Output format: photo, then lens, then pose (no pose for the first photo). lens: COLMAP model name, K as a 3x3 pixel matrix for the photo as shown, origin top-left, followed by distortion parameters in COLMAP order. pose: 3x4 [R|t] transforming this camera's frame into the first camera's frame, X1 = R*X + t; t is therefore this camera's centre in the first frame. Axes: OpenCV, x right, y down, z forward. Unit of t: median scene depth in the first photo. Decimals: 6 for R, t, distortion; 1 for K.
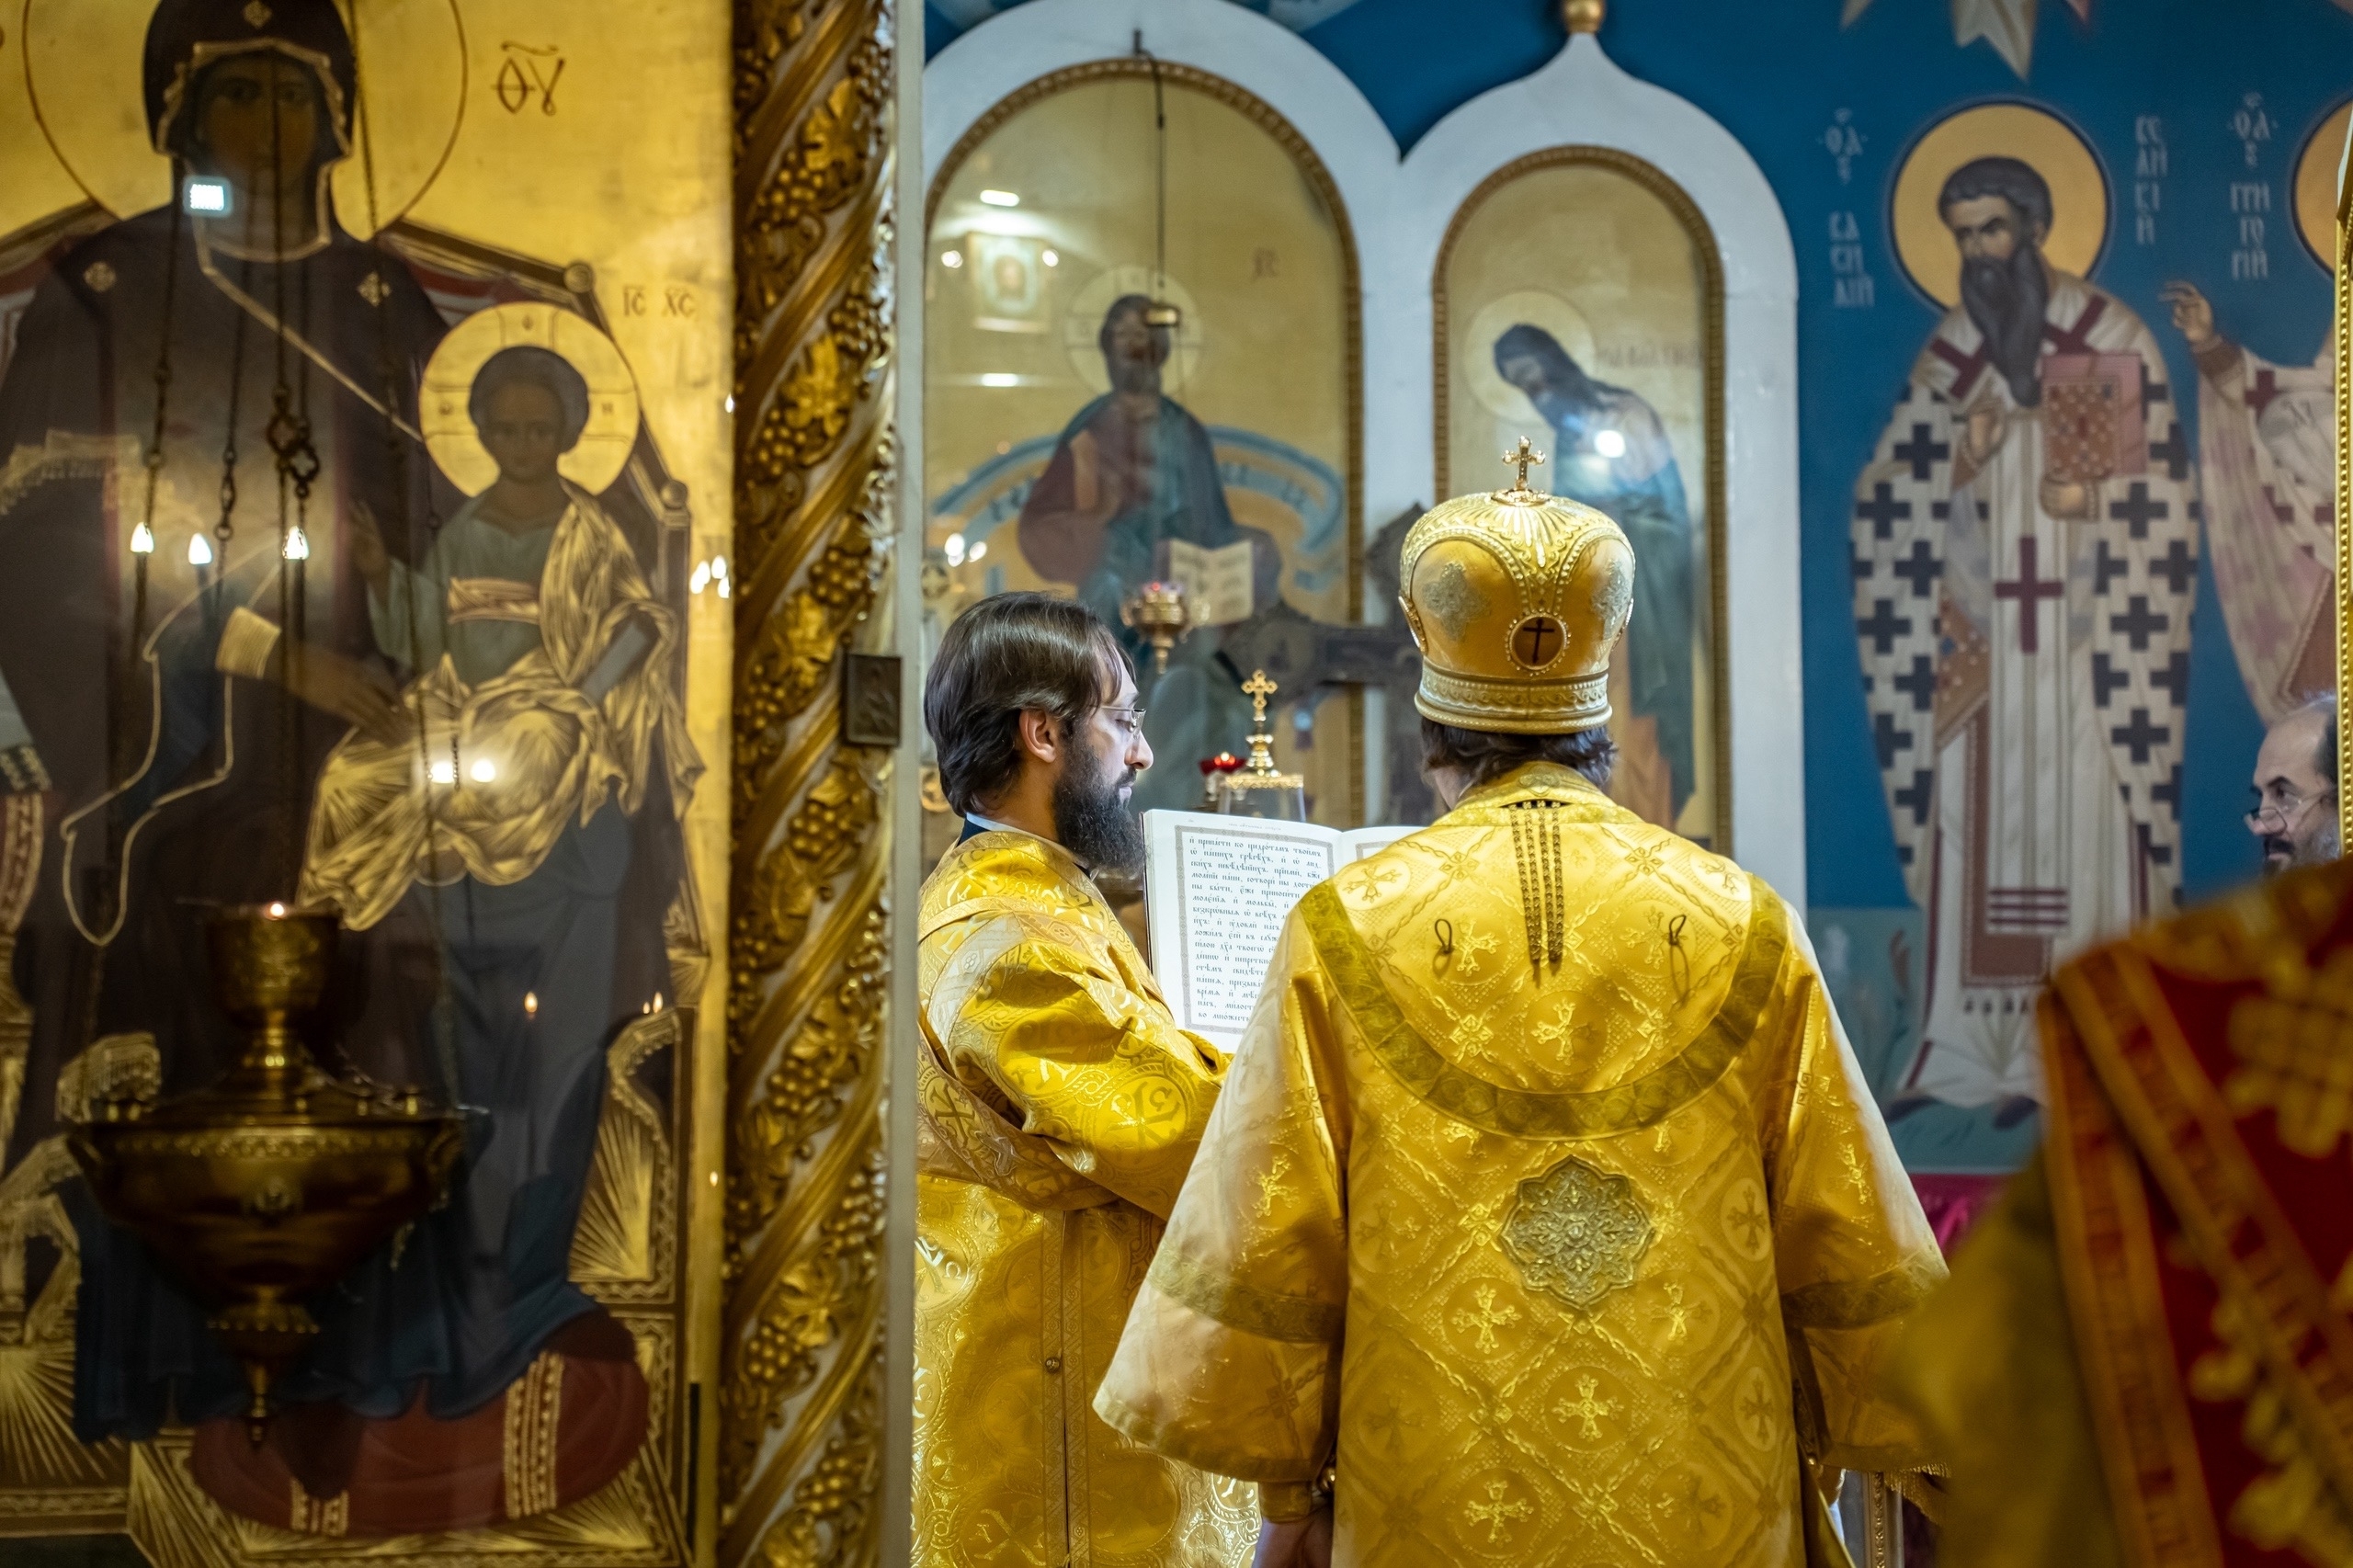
lens RADIAL K [[4365.2, 0, 1188.0], [0, 4365.2, 785.6], [0, 0, 1]] dist [0.431999, 0.396470]
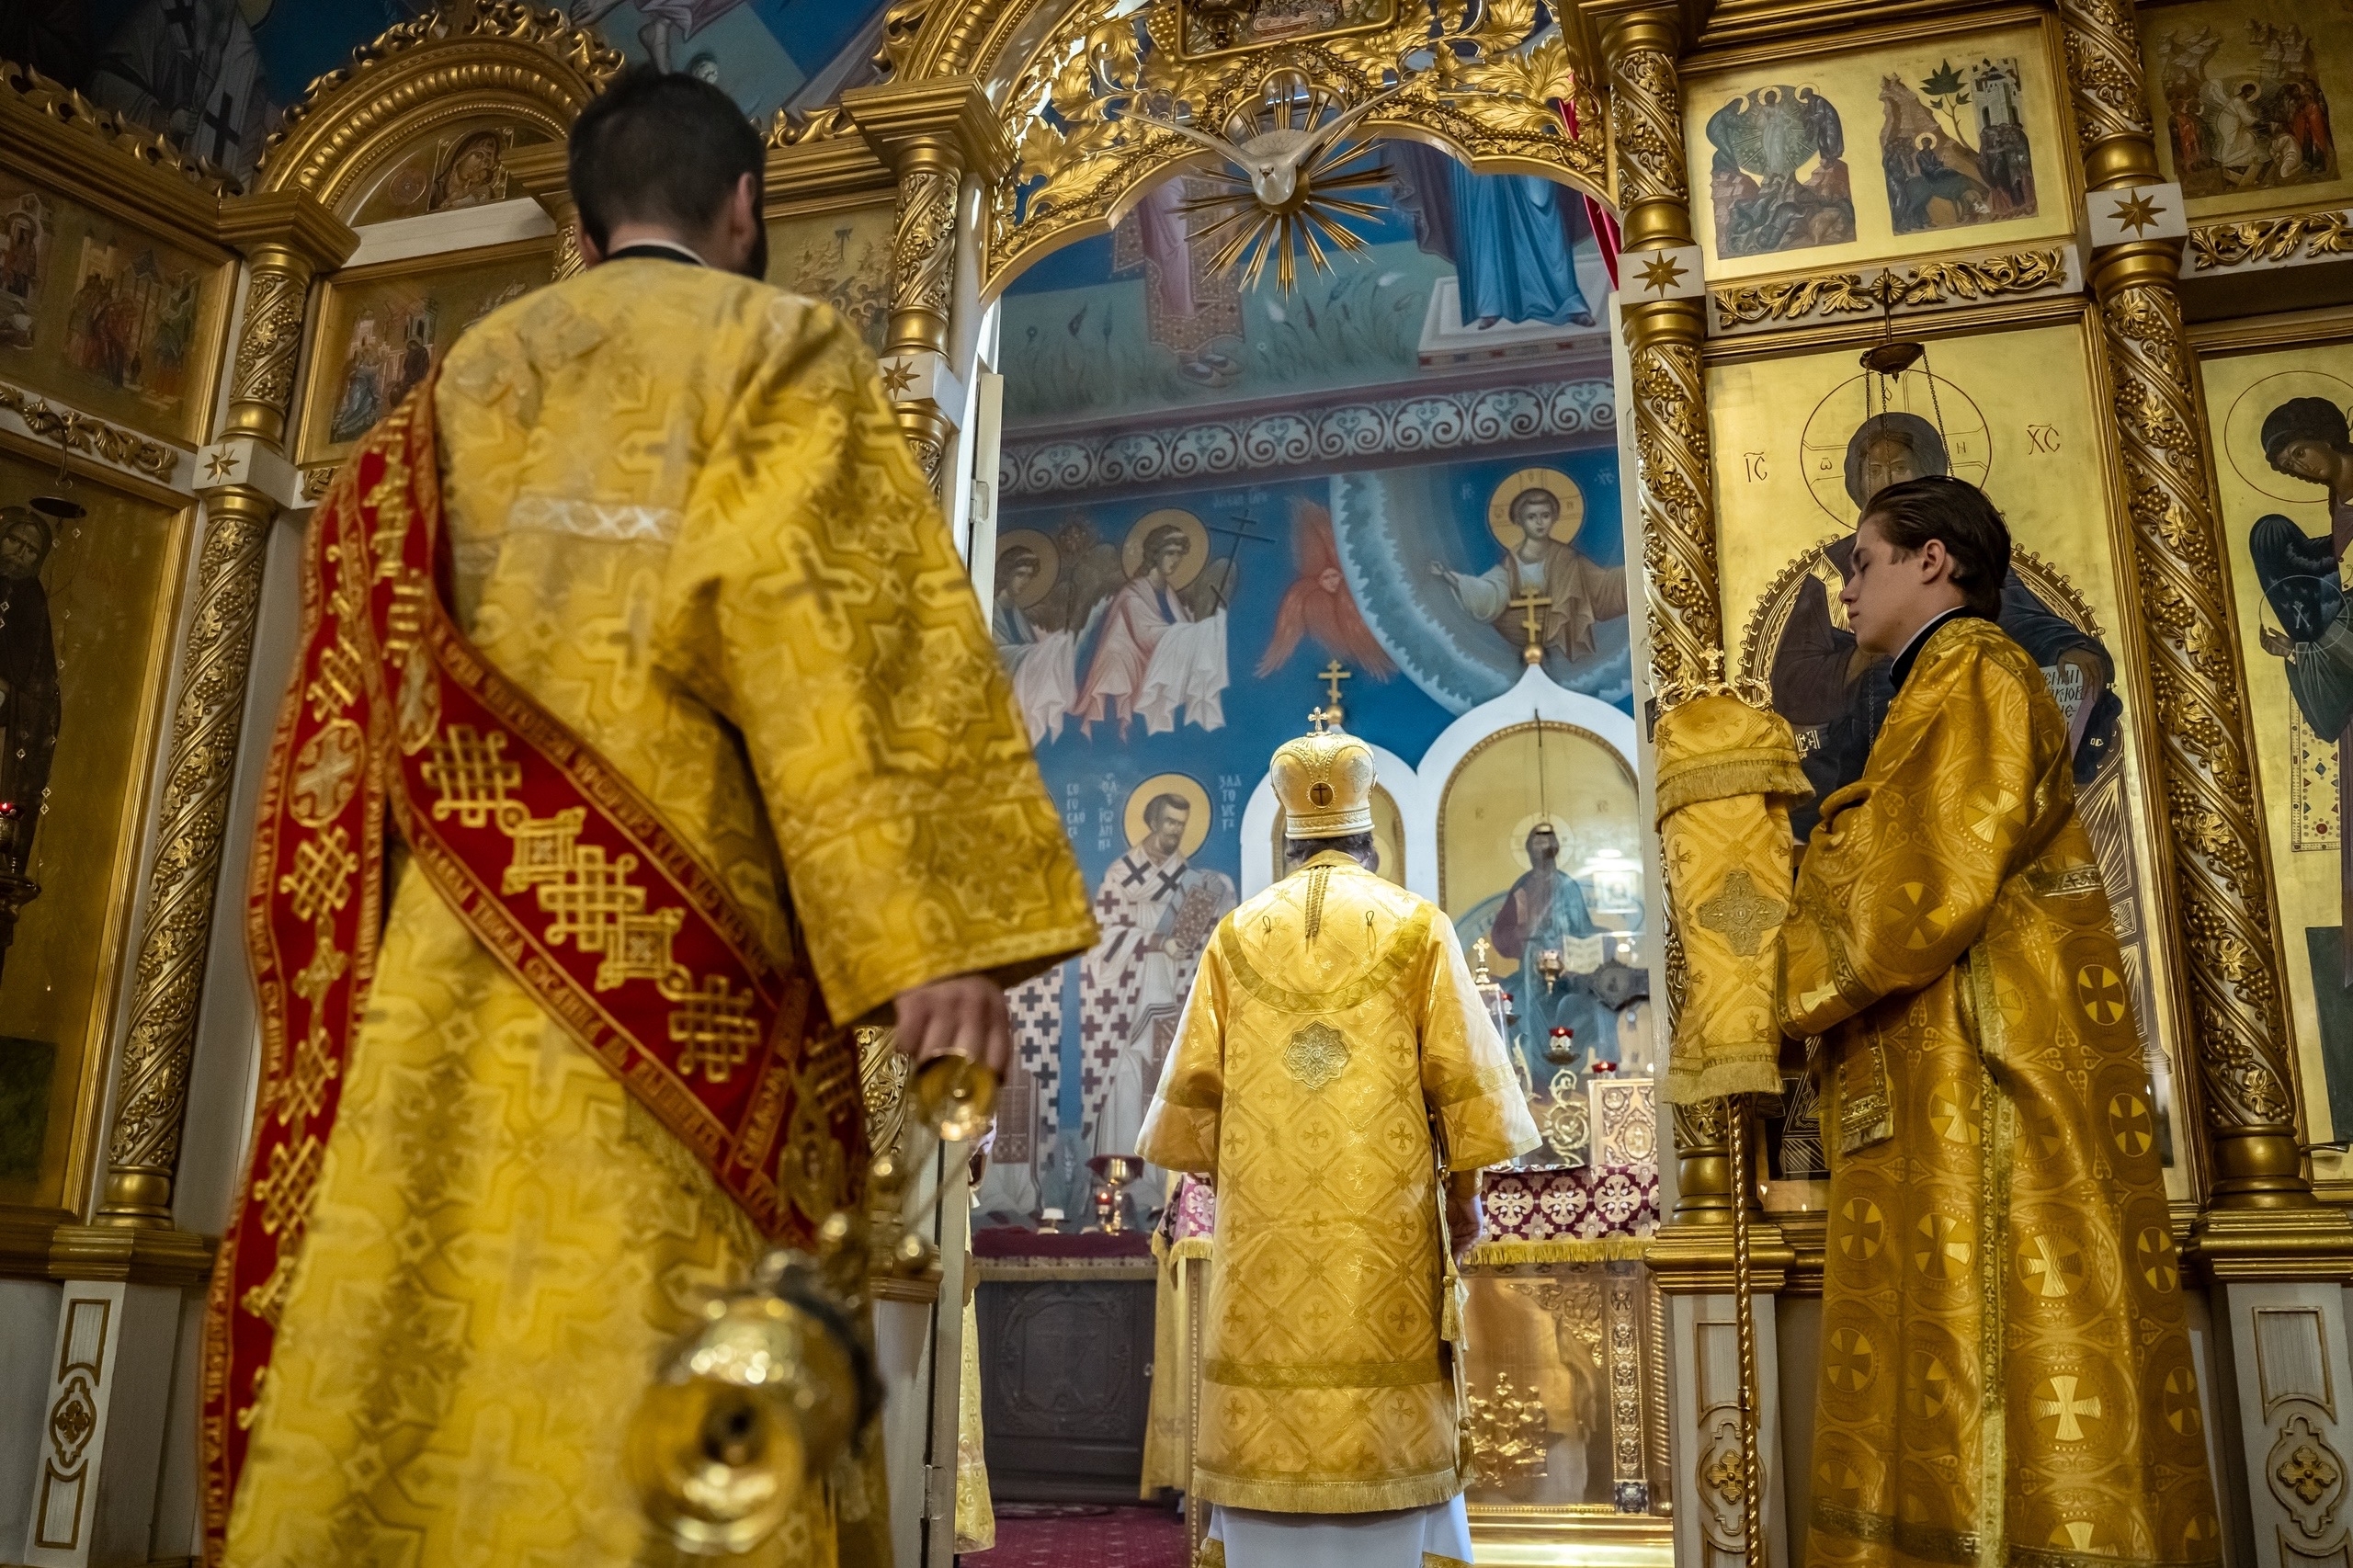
lens RADIAL K [[2036.0, 0, 1169.4], [0, 2036.0, 782.0], [0, 0, 1]] dist [-0.100640, 0.063381]
pose [[0.926392, -0.094471, -0.364519, 0.442005], [0.009337, 0.973484, -0.228564, 0.225566], [0.376446, 0.208336, 0.902710, 0.058874]]
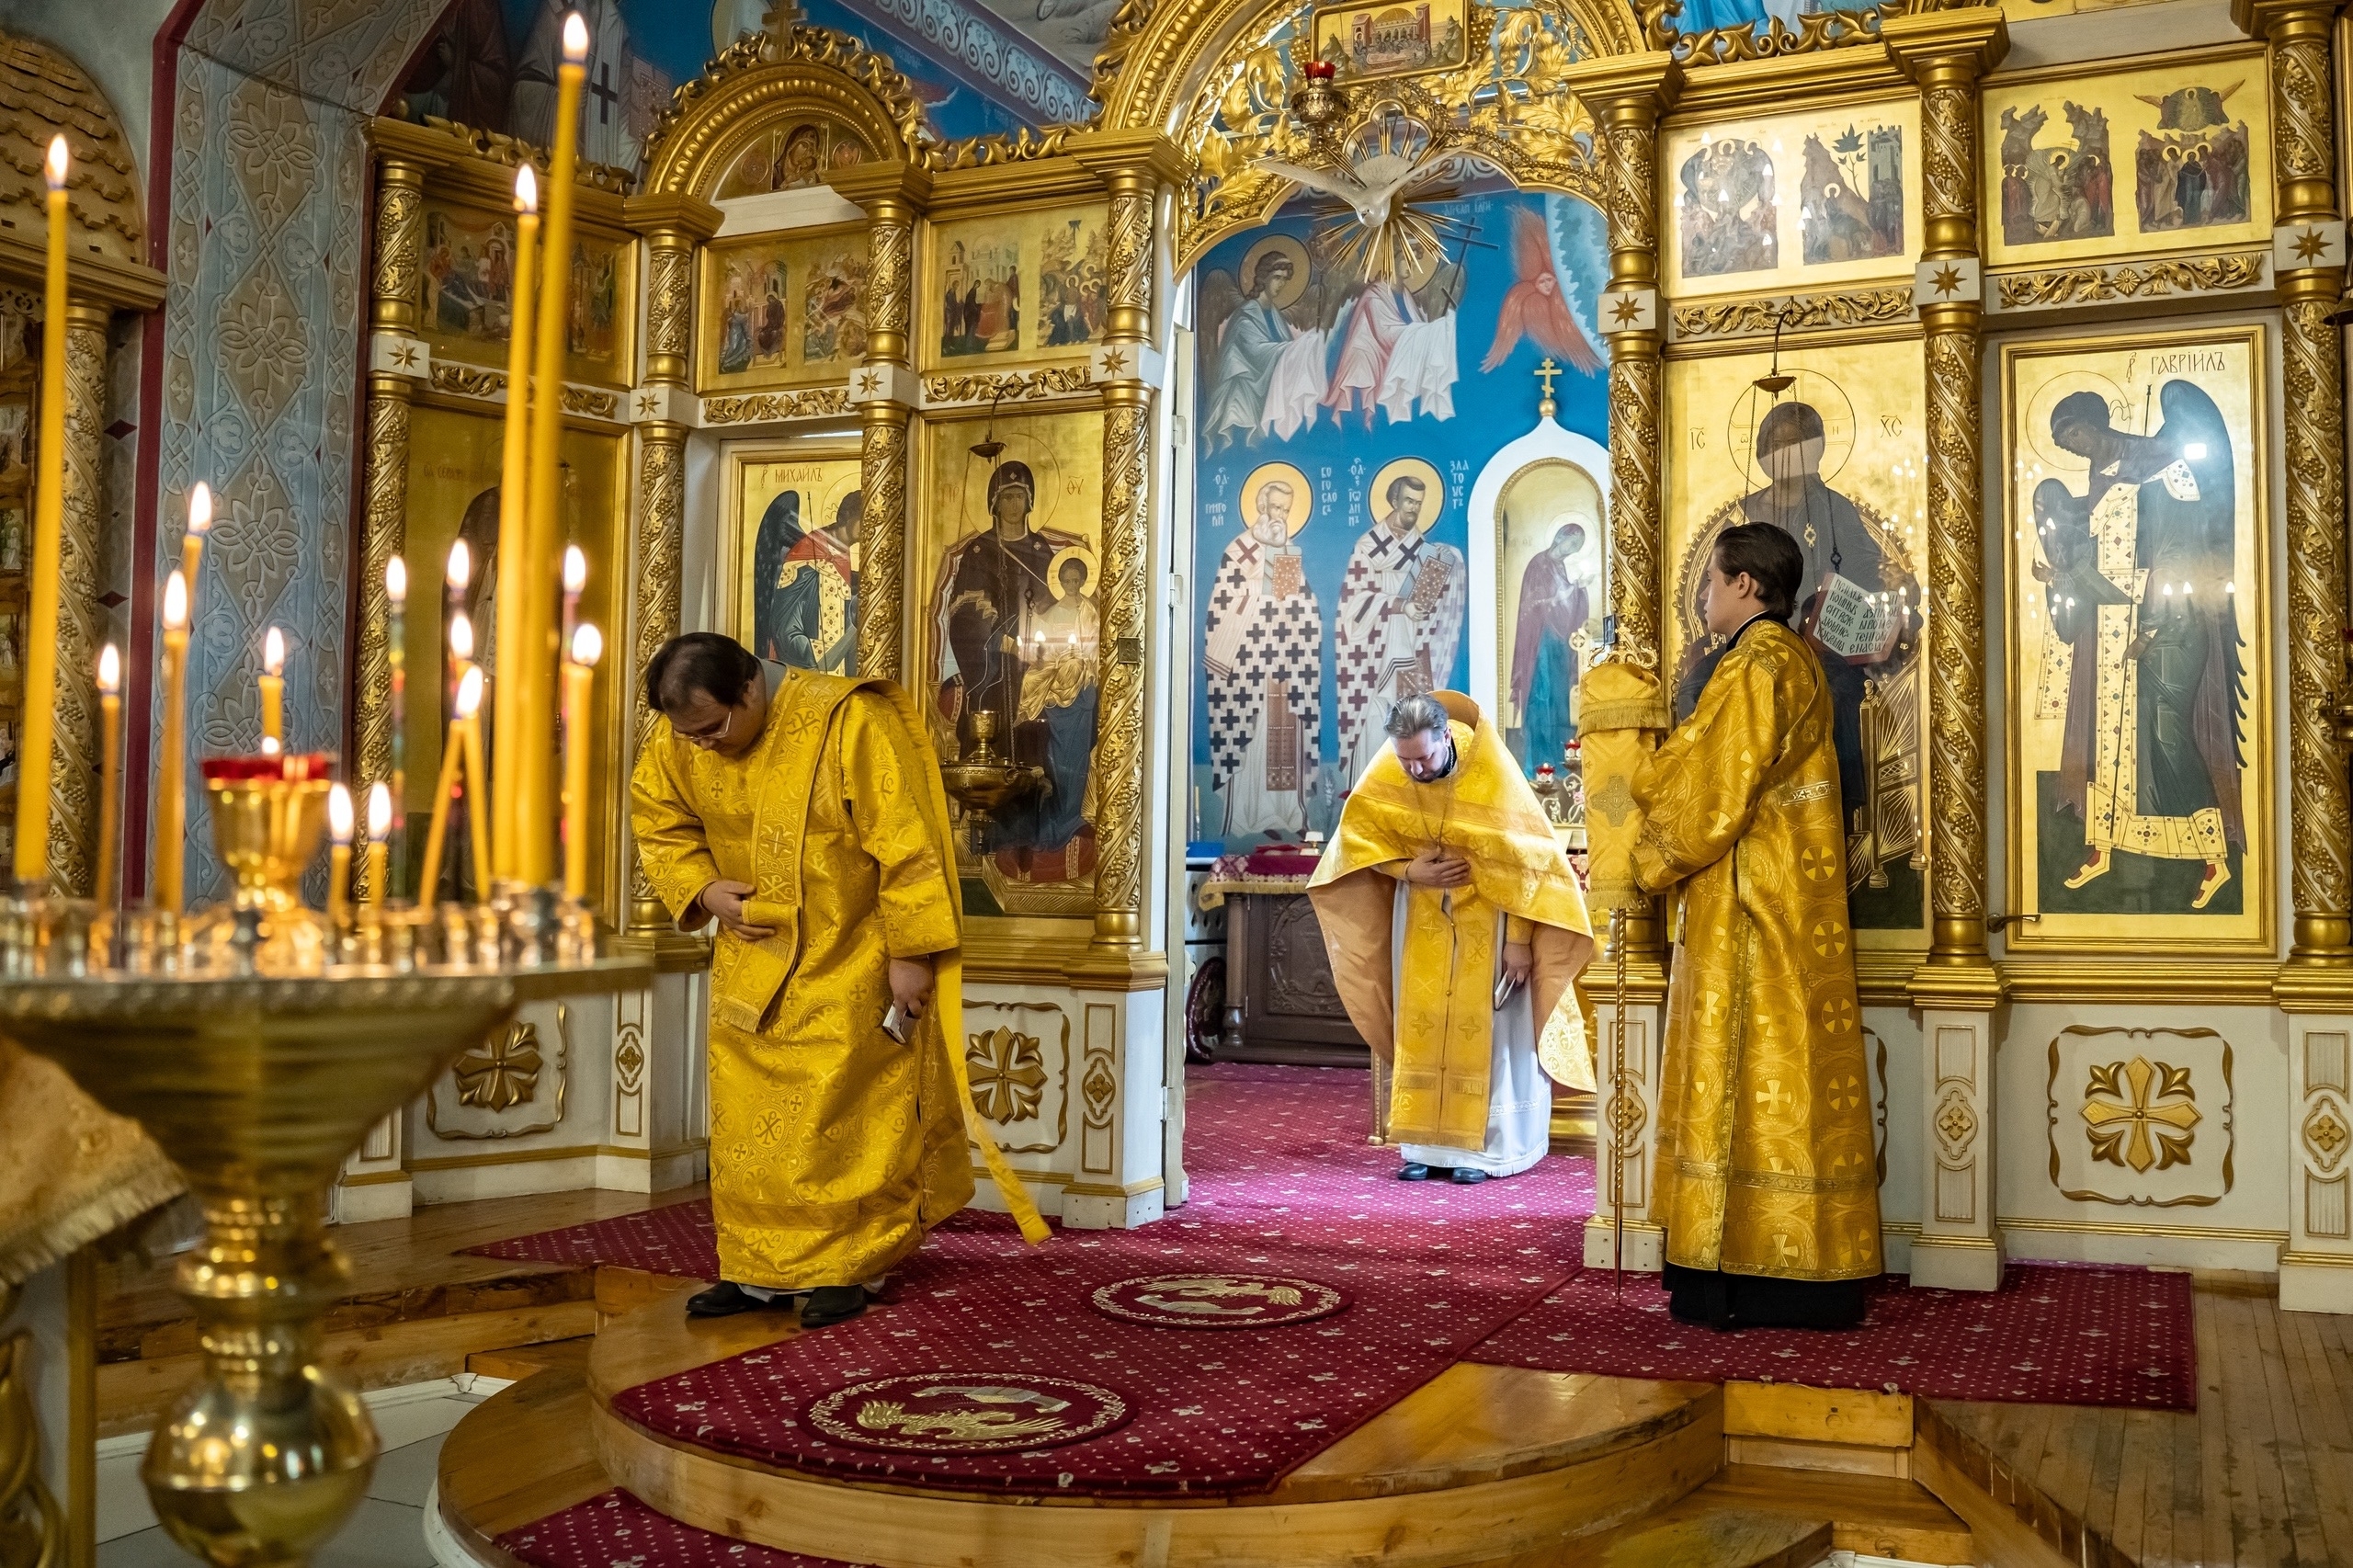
lens RADIAL K [[2139.1, 0, 1303.8], [0, 2139.1, 768.8], [0, 0, 1]] dist [-0.105022, 0.074556]
pose [[0.881313, -0.016181, -0.472256, 0.834084], [0.019828, 0.999800, 0.002747, 0.071164], [0.472117, -0.011785, 0.881457, -0.445136]]
